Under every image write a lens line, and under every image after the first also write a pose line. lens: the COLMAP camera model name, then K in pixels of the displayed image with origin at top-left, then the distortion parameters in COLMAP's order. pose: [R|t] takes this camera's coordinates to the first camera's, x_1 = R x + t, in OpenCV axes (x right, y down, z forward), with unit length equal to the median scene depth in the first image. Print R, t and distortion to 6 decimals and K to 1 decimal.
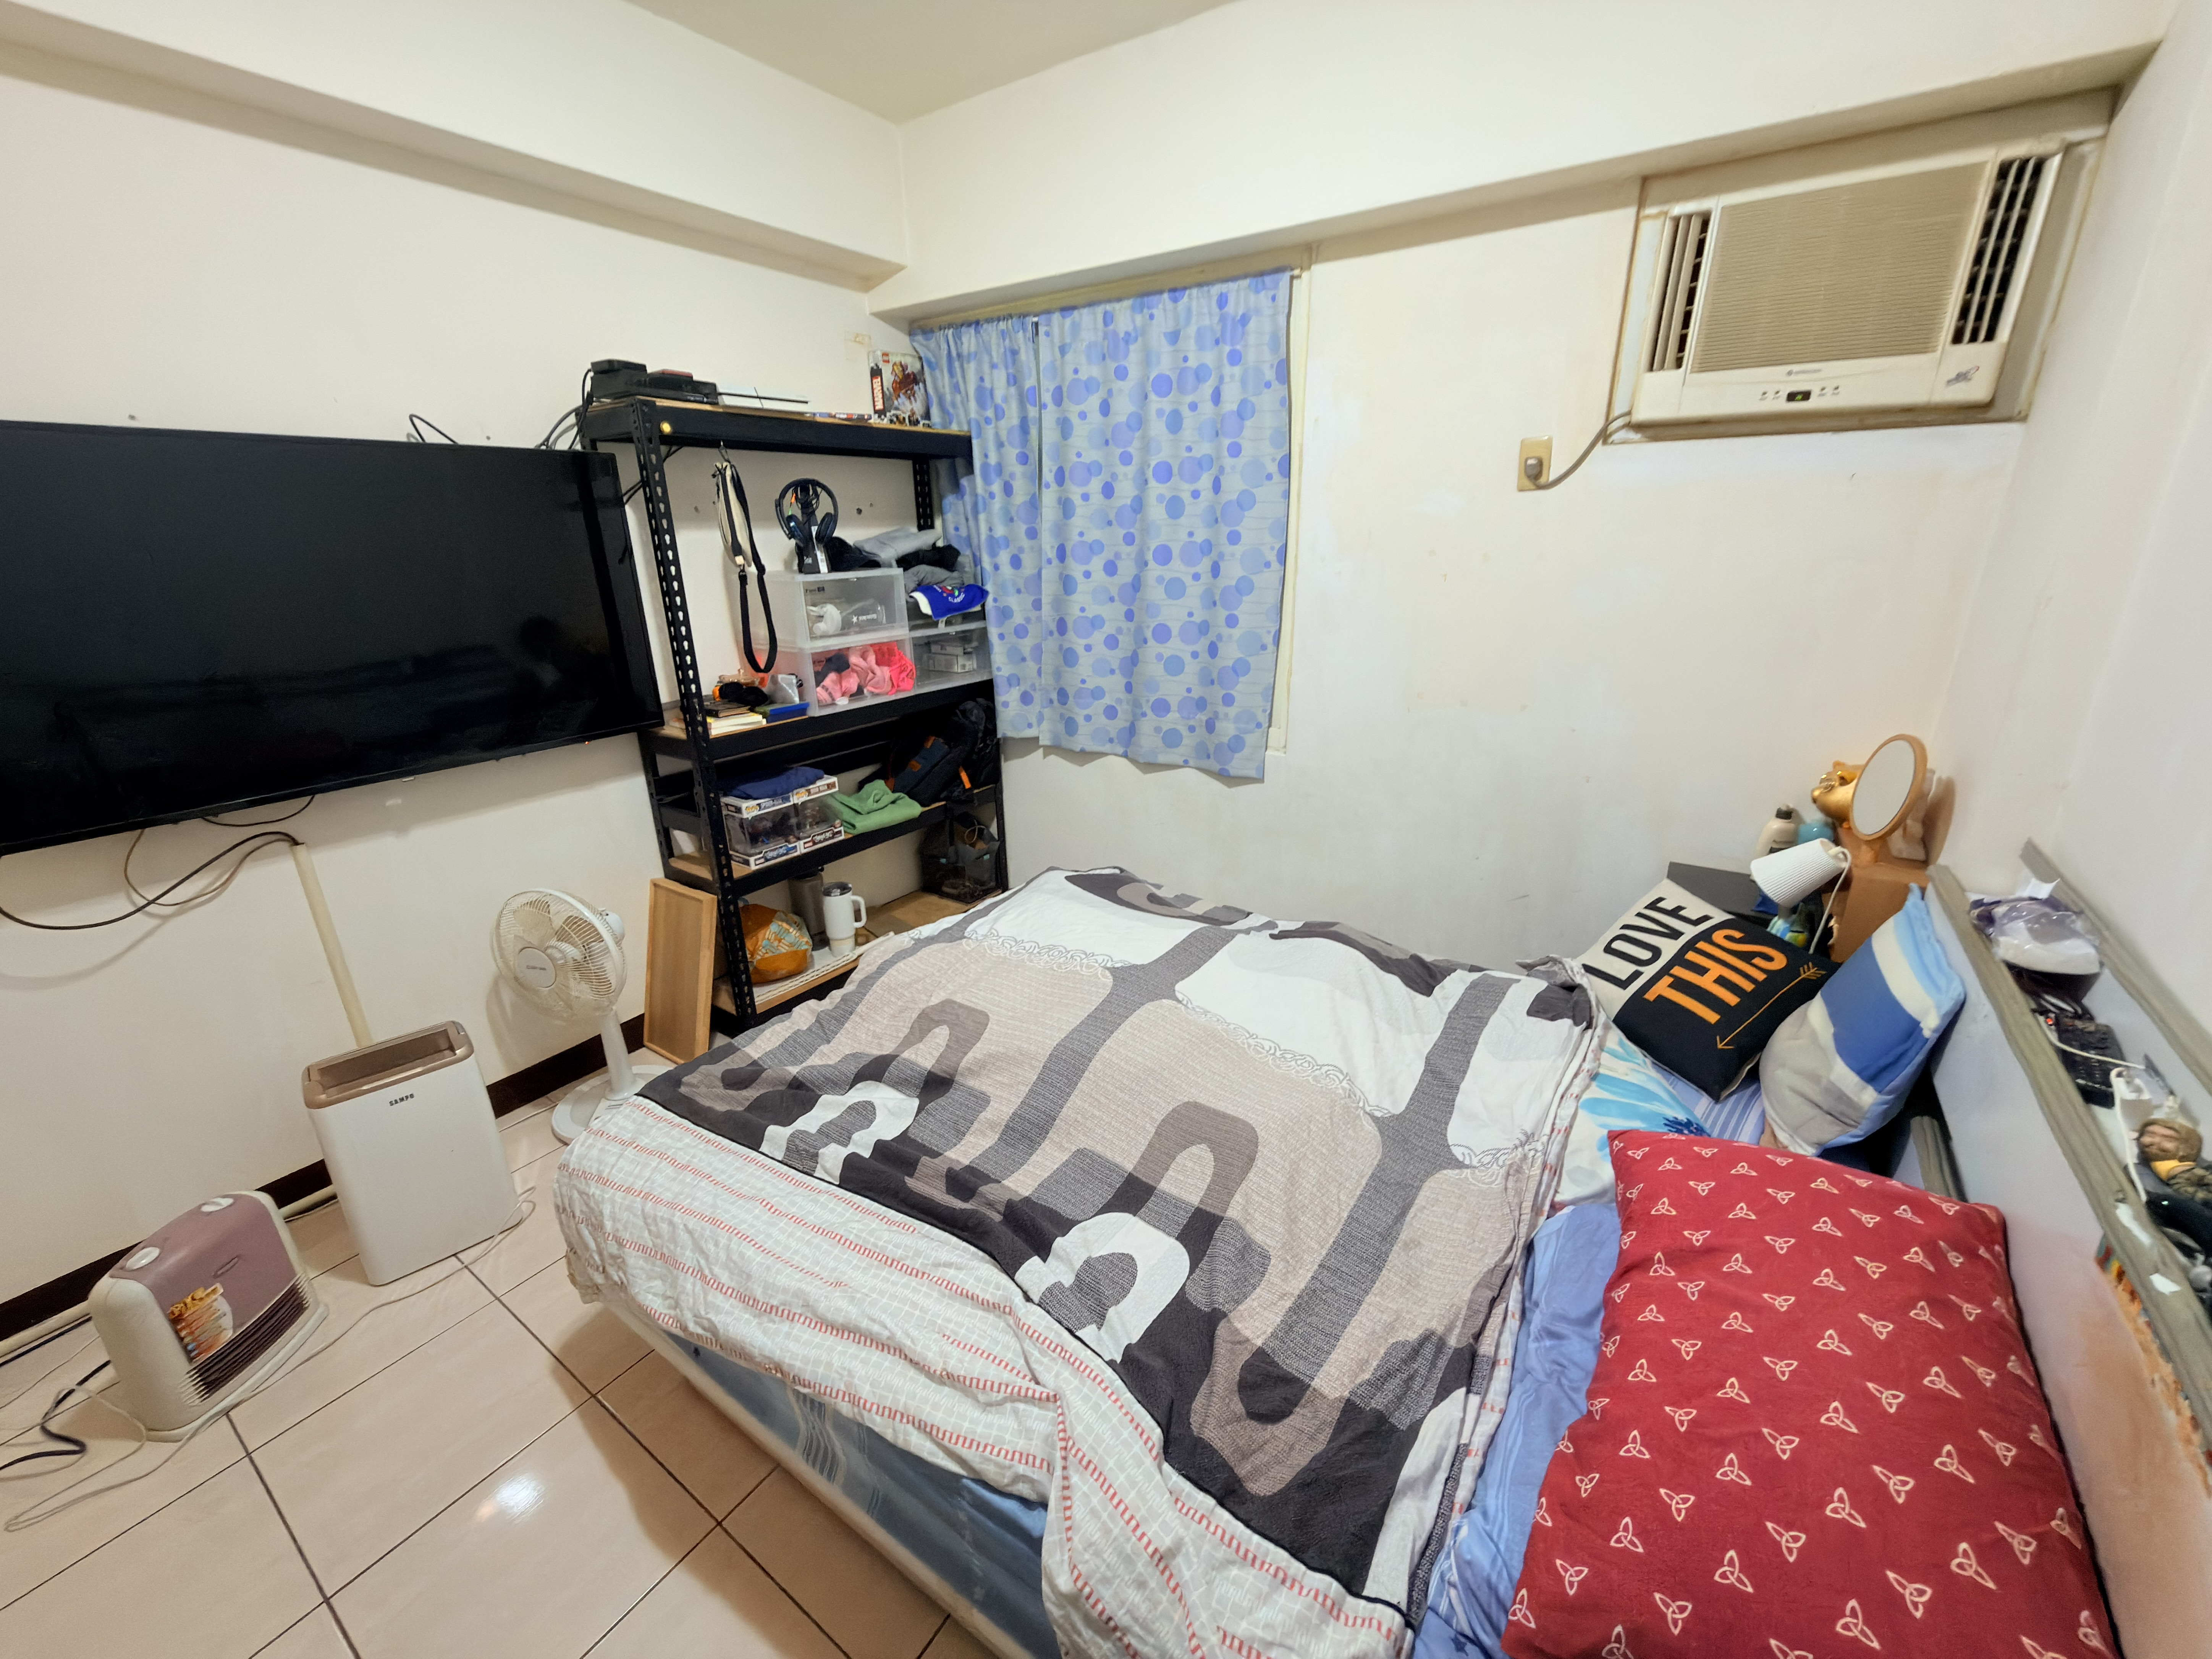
lens RADIAL K [[877.3, 0, 1101.4], [0, 877.3, 823.9], [0, 0, 1]] dist [-0.002963, -0.000053]
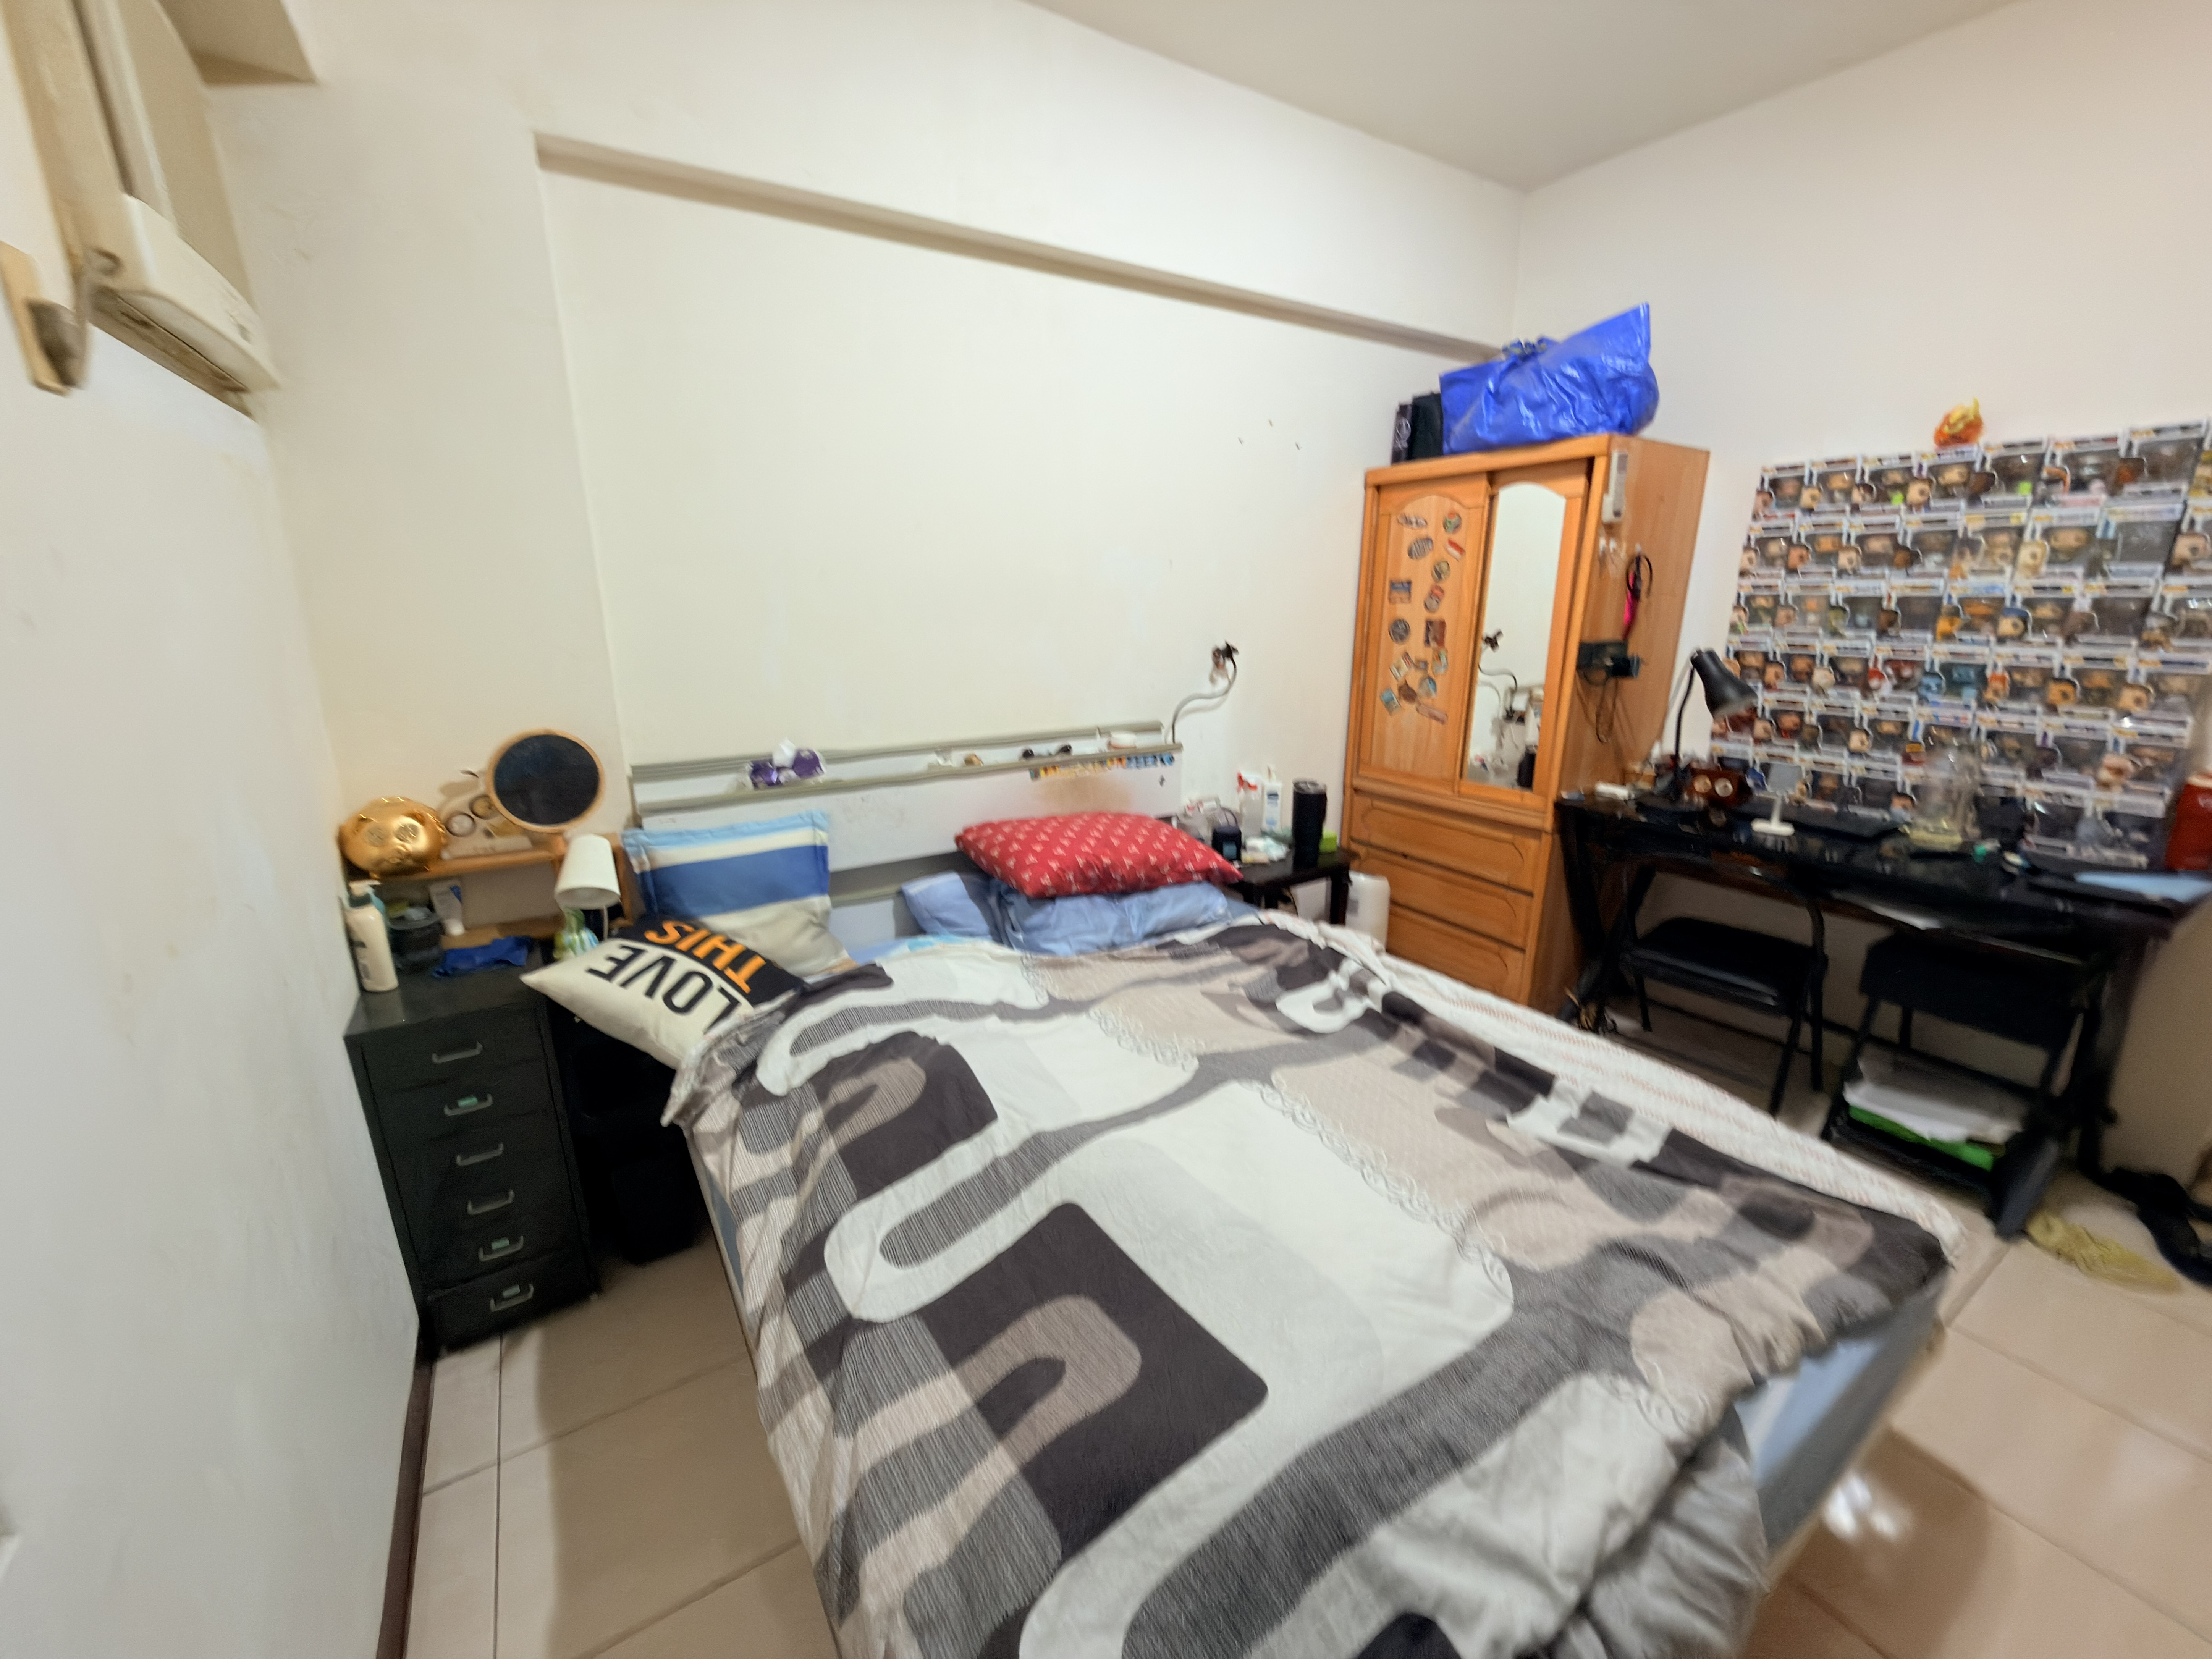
lens RADIAL K [[877.3, 0, 1095.2], [0, 877.3, 829.4], [0, 0, 1]] dist [-0.002963, -0.000053]
pose [[-0.914956, -0.092594, 0.392788, -0.120138], [0.145538, 0.832111, 0.535173, -0.407892], [-0.376397, 0.546825, -0.747869, 1.381703]]
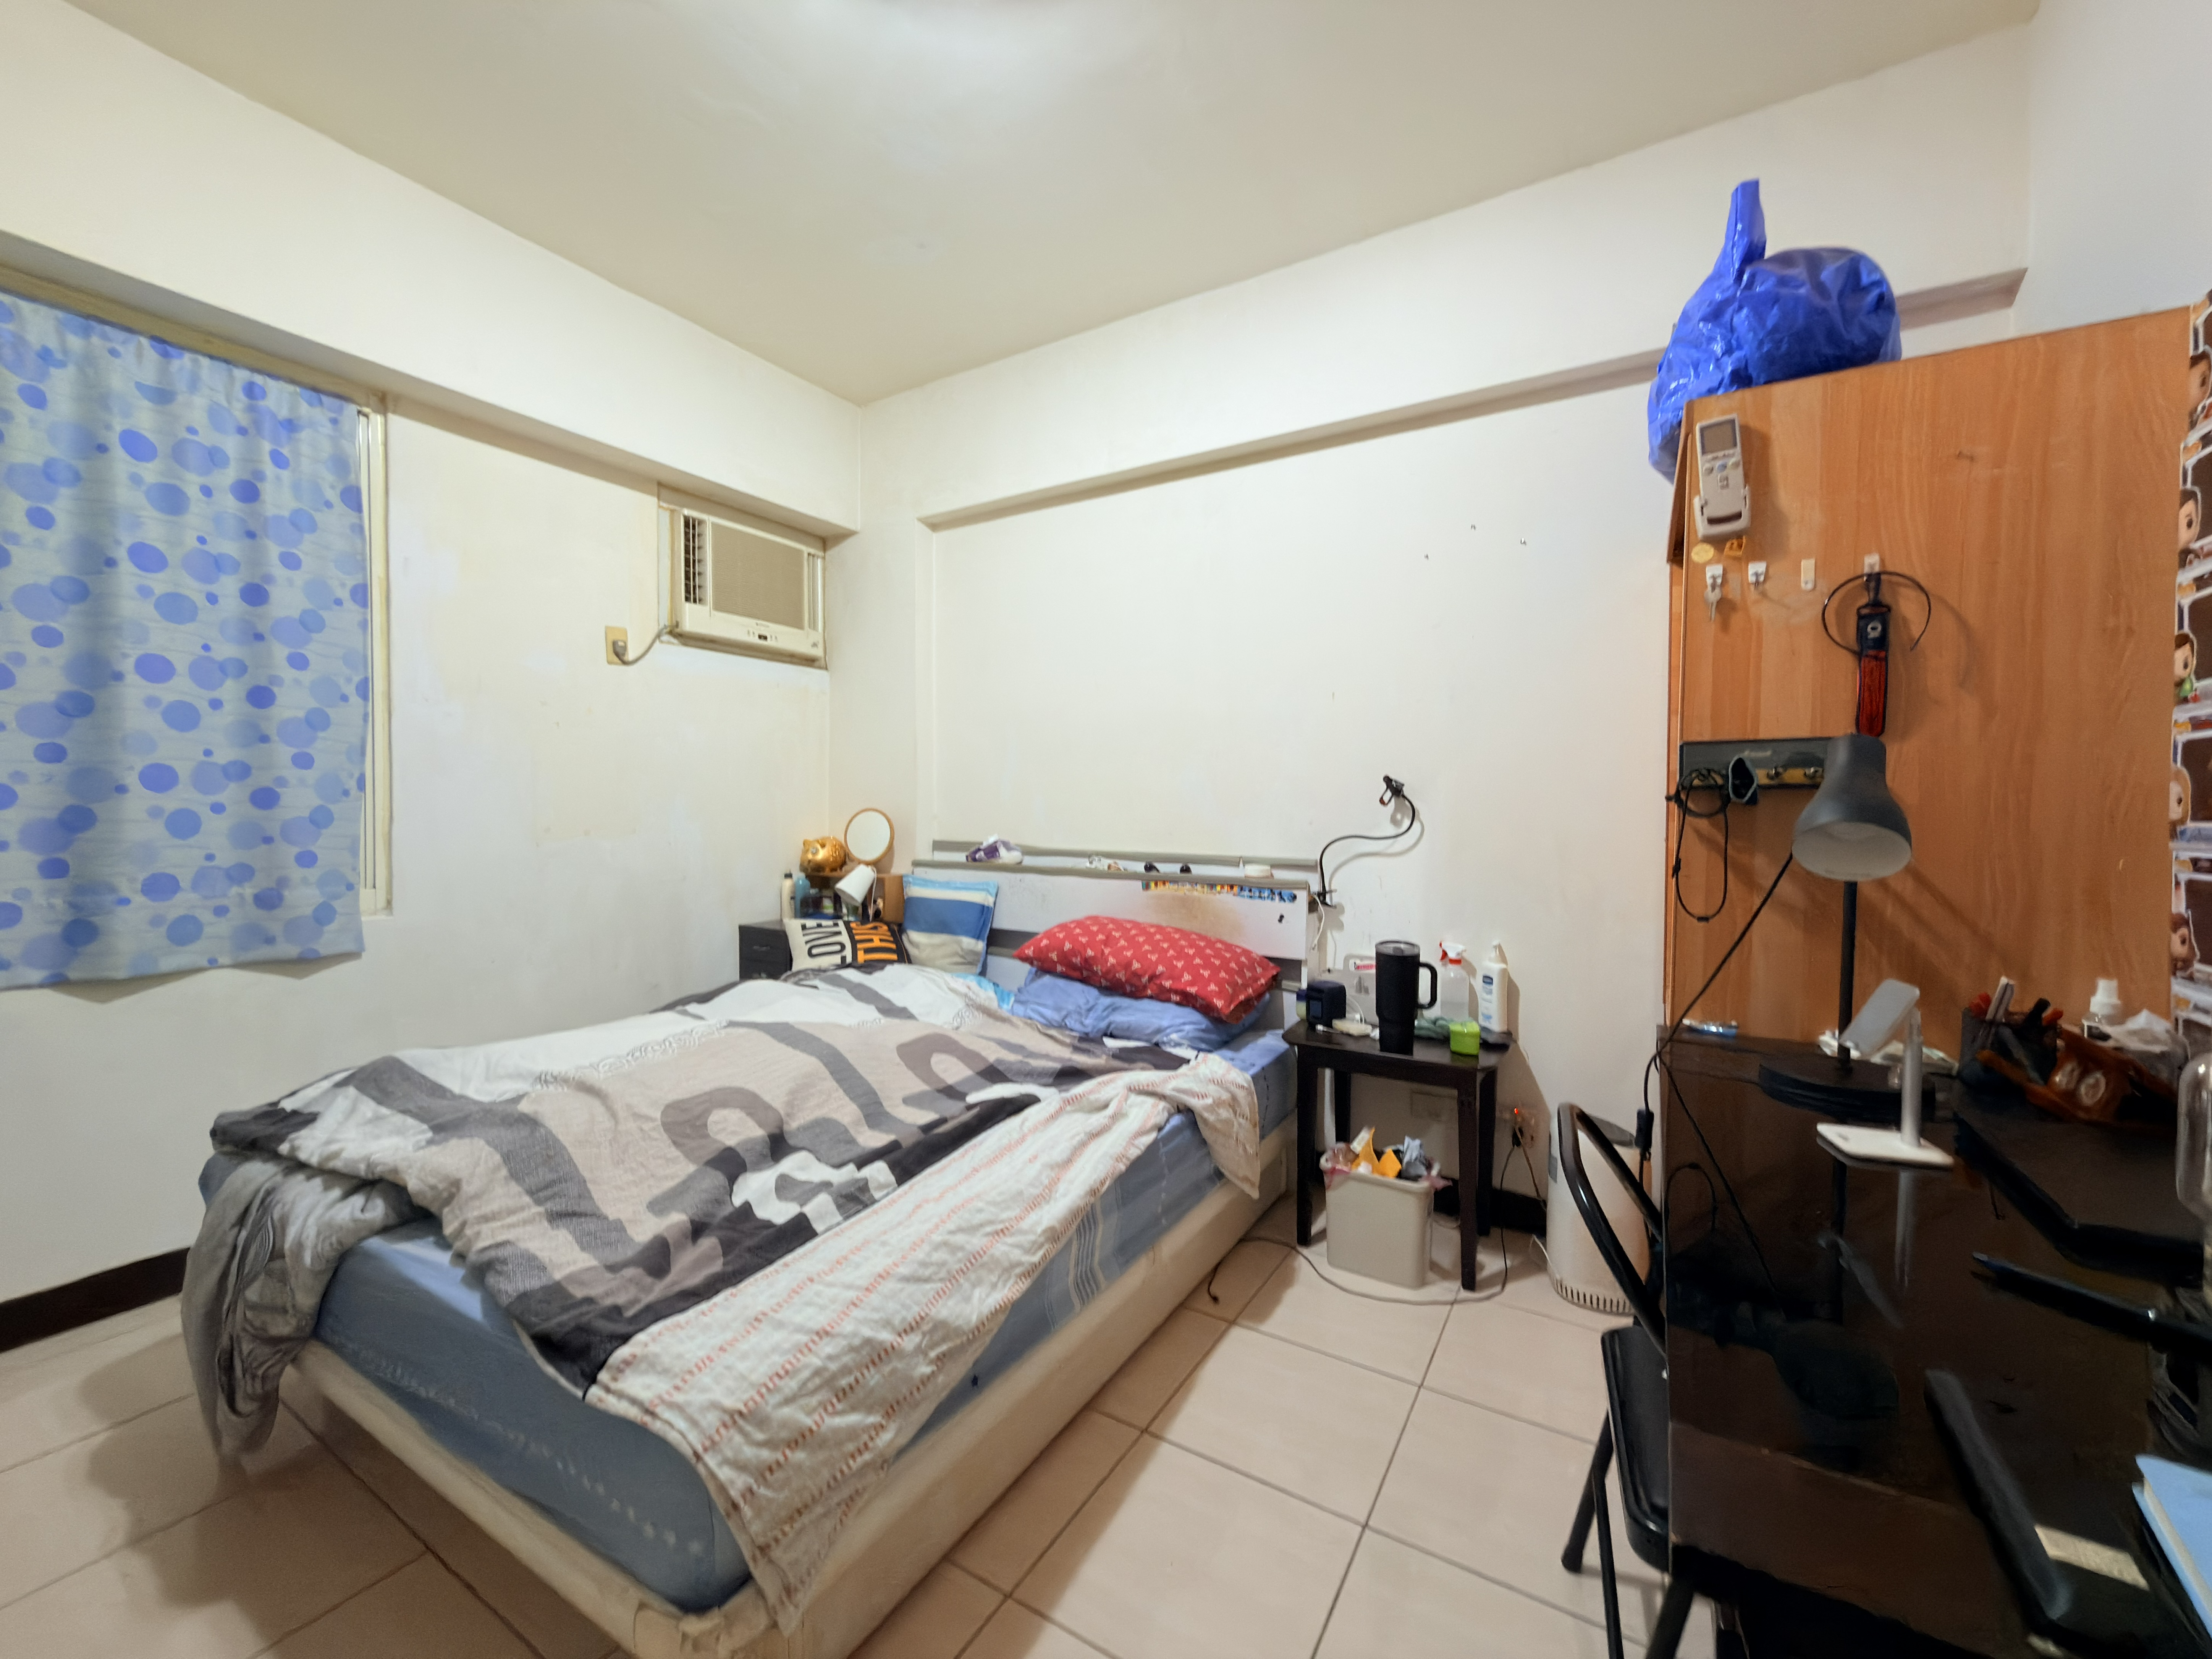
lens RADIAL K [[877.3, 0, 1106.2], [0, 877.3, 816.1], [0, 0, 1]] dist [-0.002963, -0.000053]
pose [[-0.053453, 0.002824, 0.998566, -0.964156], [0.315209, 0.948916, 0.014190, 0.051103], [-0.947516, 0.315516, -0.051613, 0.508703]]
